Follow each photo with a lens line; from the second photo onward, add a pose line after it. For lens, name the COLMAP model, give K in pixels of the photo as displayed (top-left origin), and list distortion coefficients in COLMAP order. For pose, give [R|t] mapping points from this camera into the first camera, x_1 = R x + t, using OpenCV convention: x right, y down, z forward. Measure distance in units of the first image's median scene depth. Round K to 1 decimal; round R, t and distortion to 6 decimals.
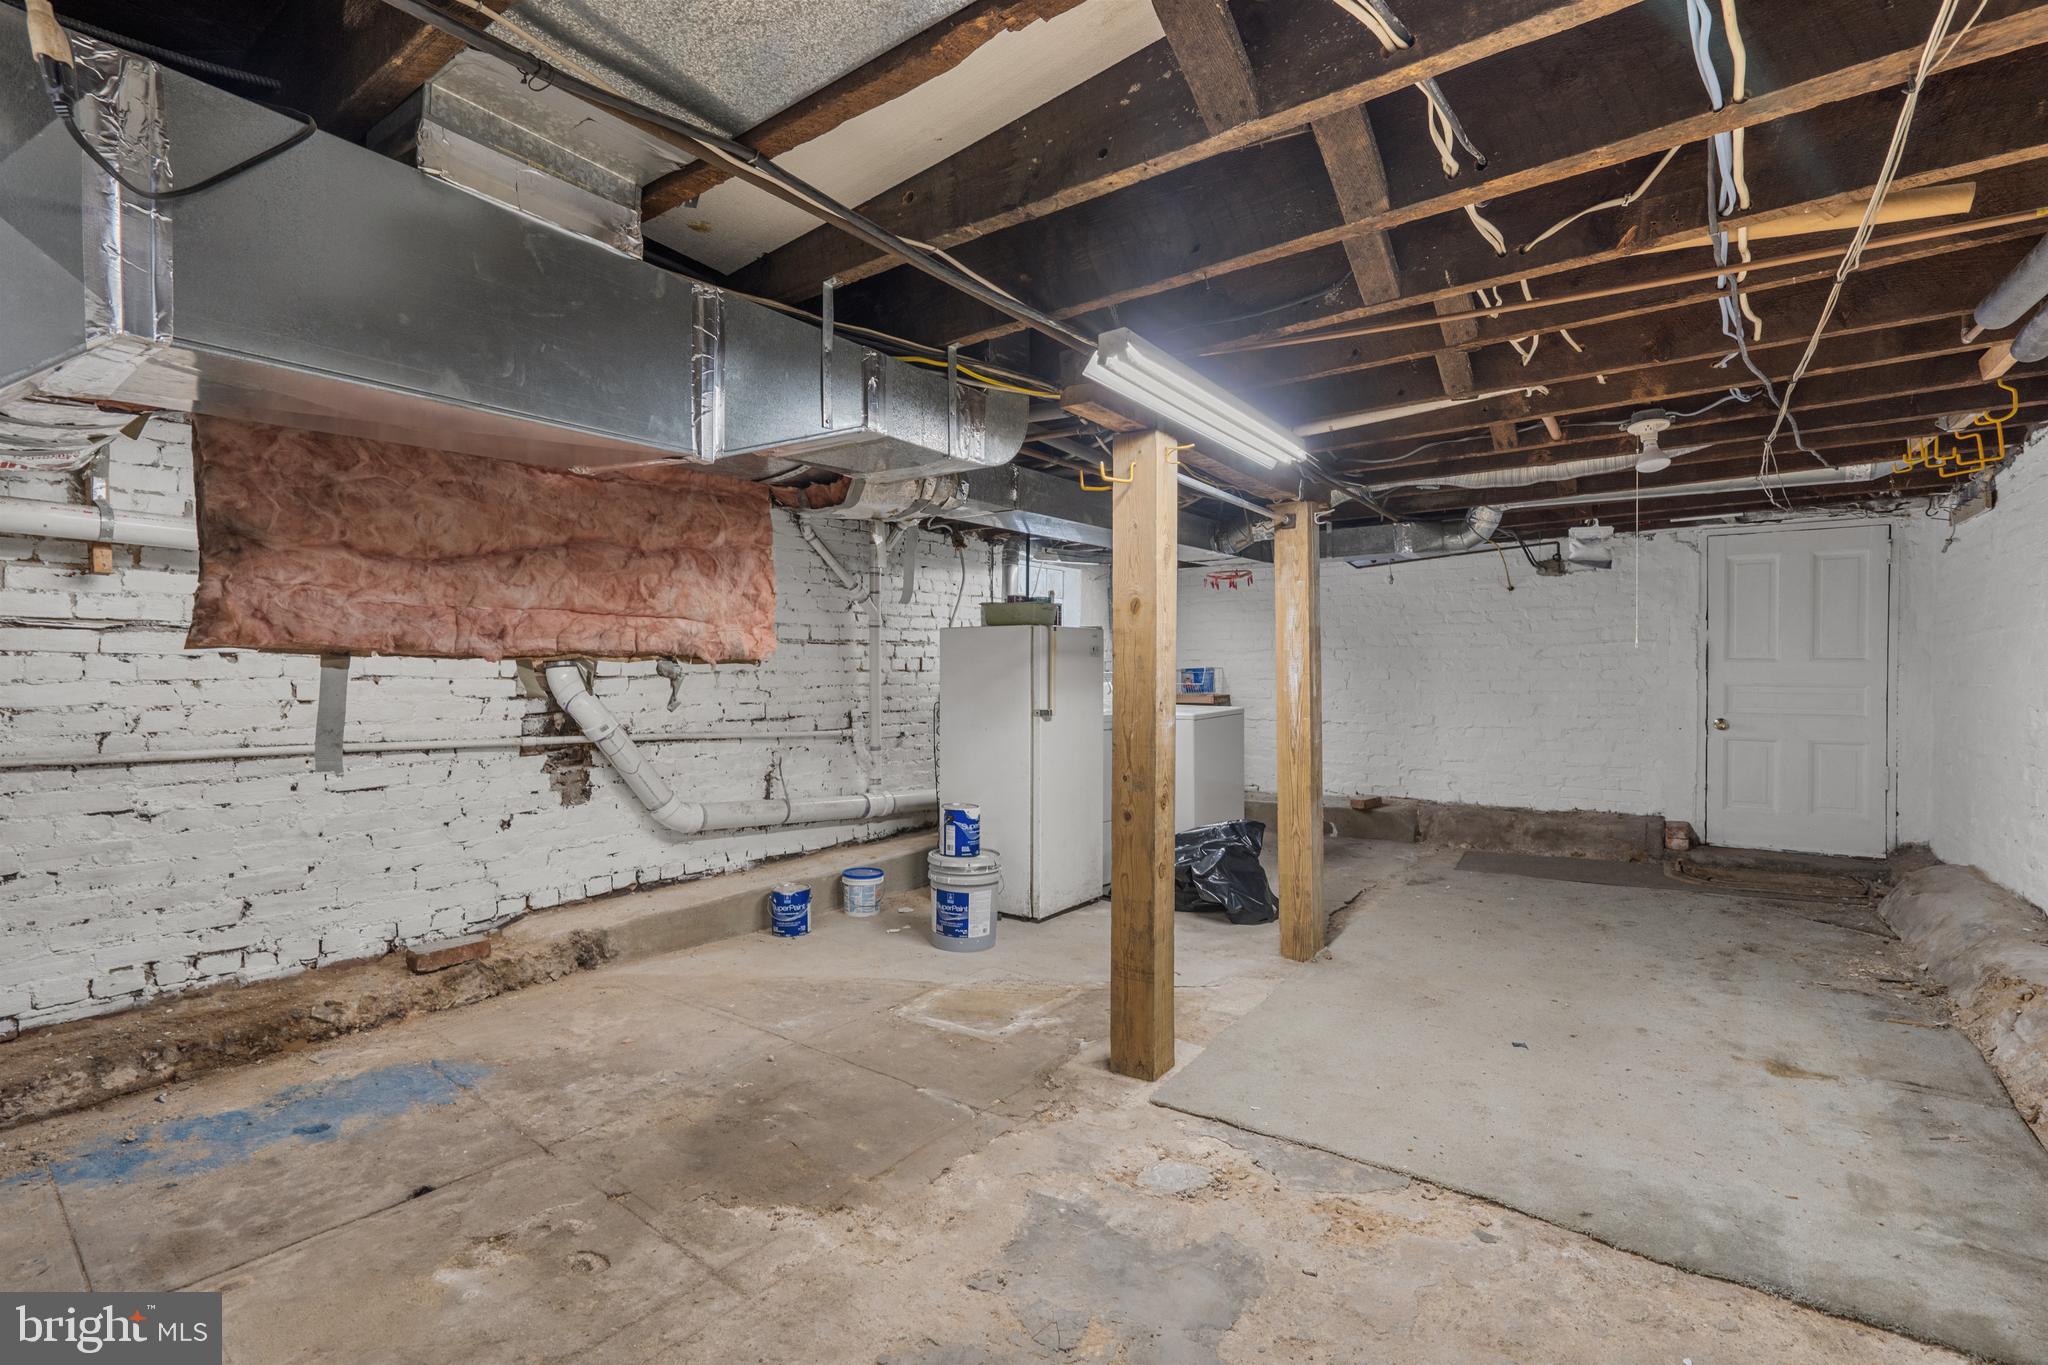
lens RADIAL K [[926.4, 0, 1014.7], [0, 926.4, 685.2], [0, 0, 1]] dist [-0.000823, 0.000146]
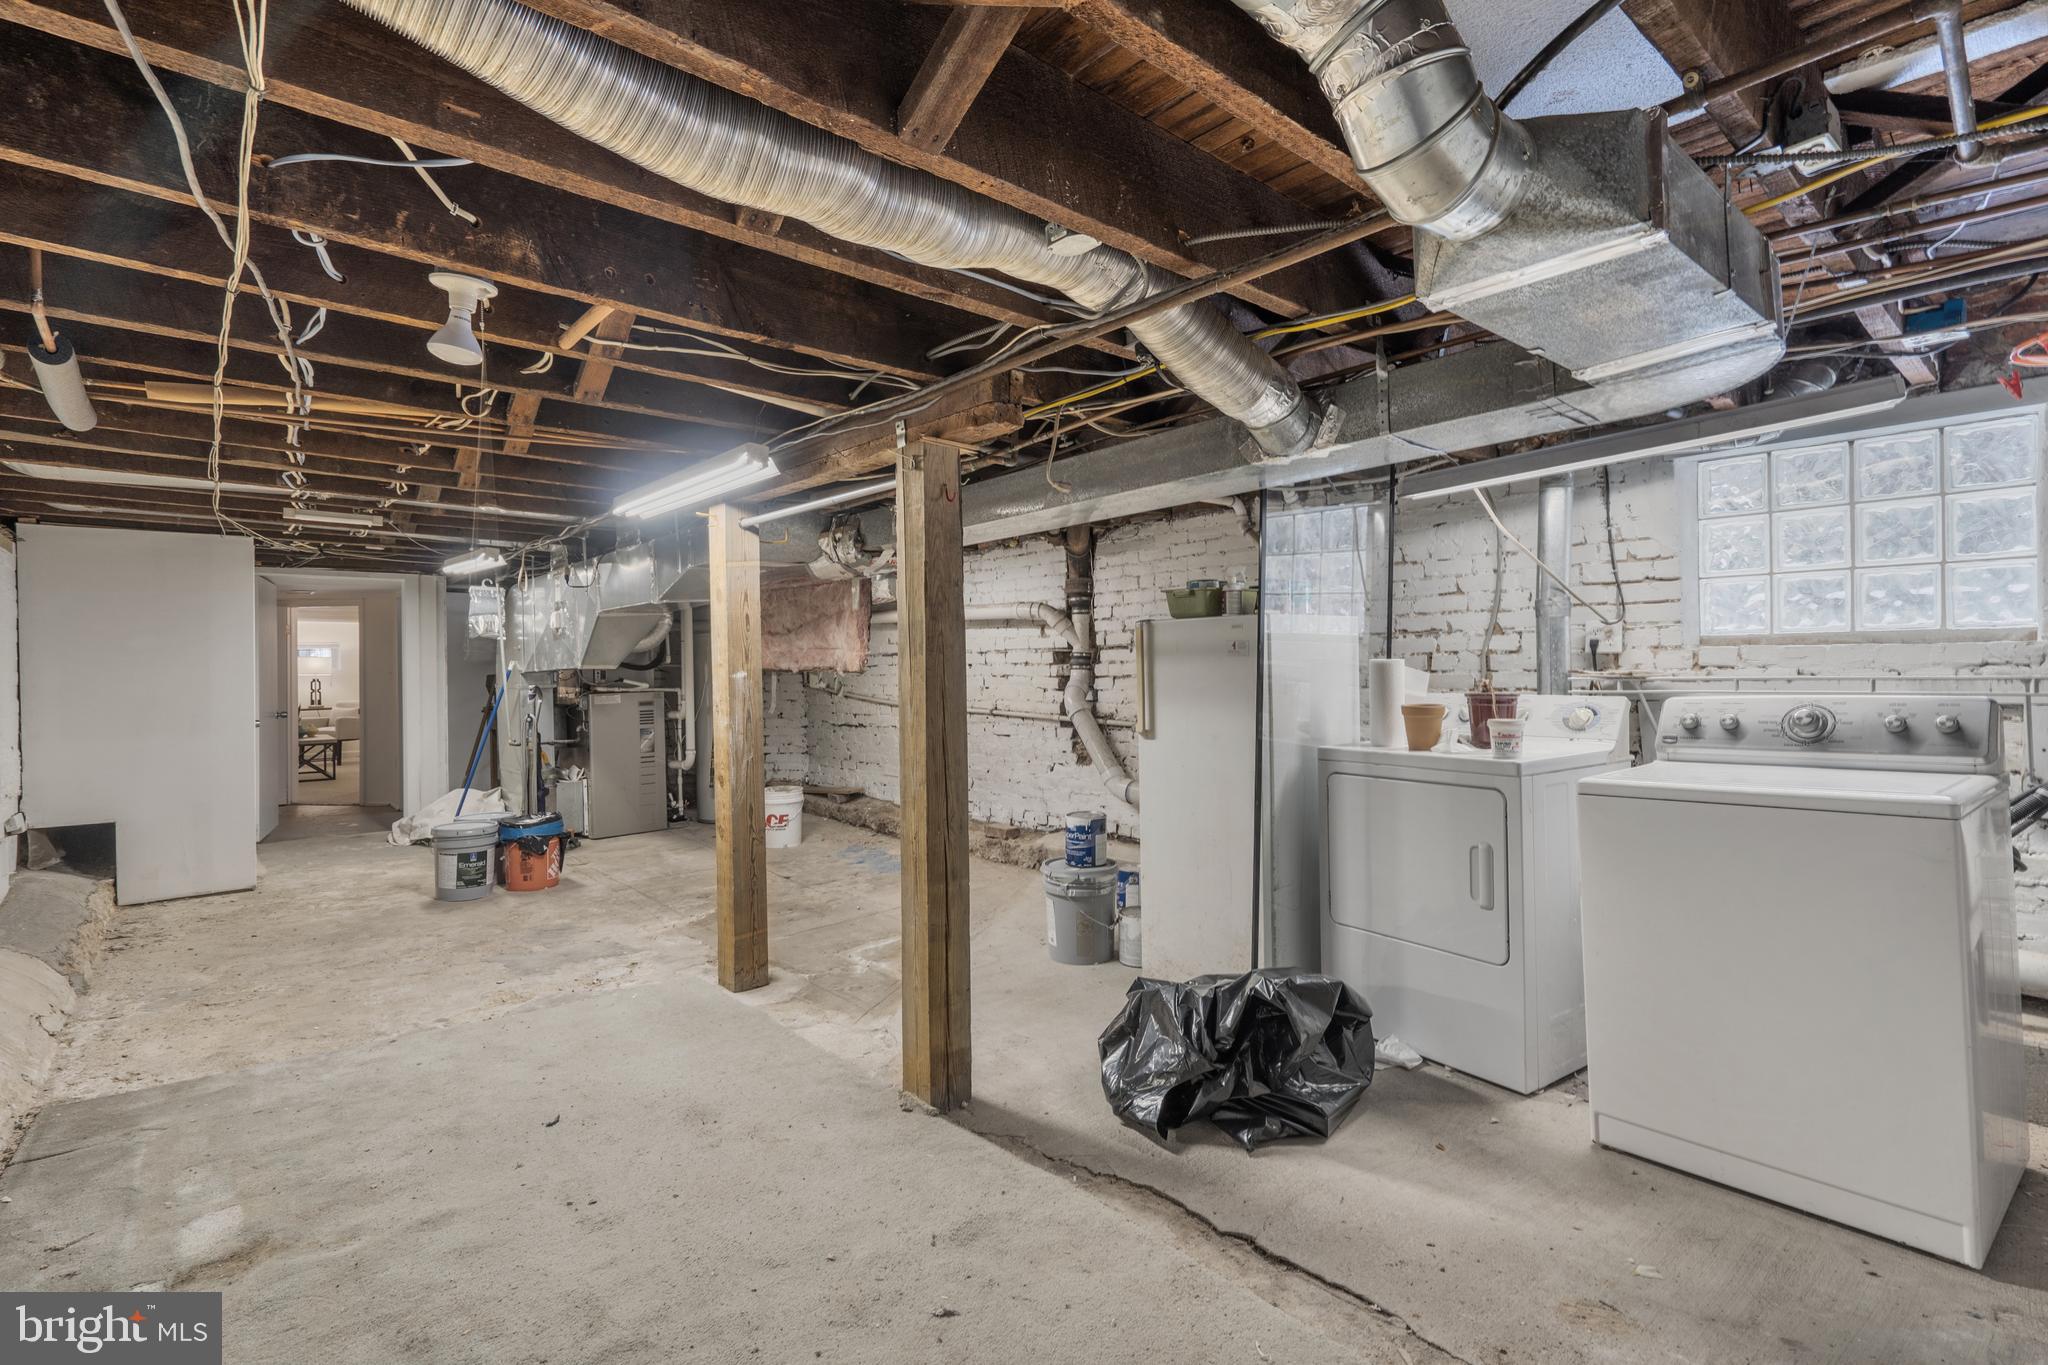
lens RADIAL K [[926.4, 0, 1016.3], [0, 926.4, 670.2], [0, 0, 1]] dist [-0.000823, 0.000146]
pose [[-0.229642, 0.012749, -0.973192, 1.224392], [0.006538, 0.999912, 0.011557, -0.048314], [0.973253, -0.003709, -0.229705, 1.544390]]
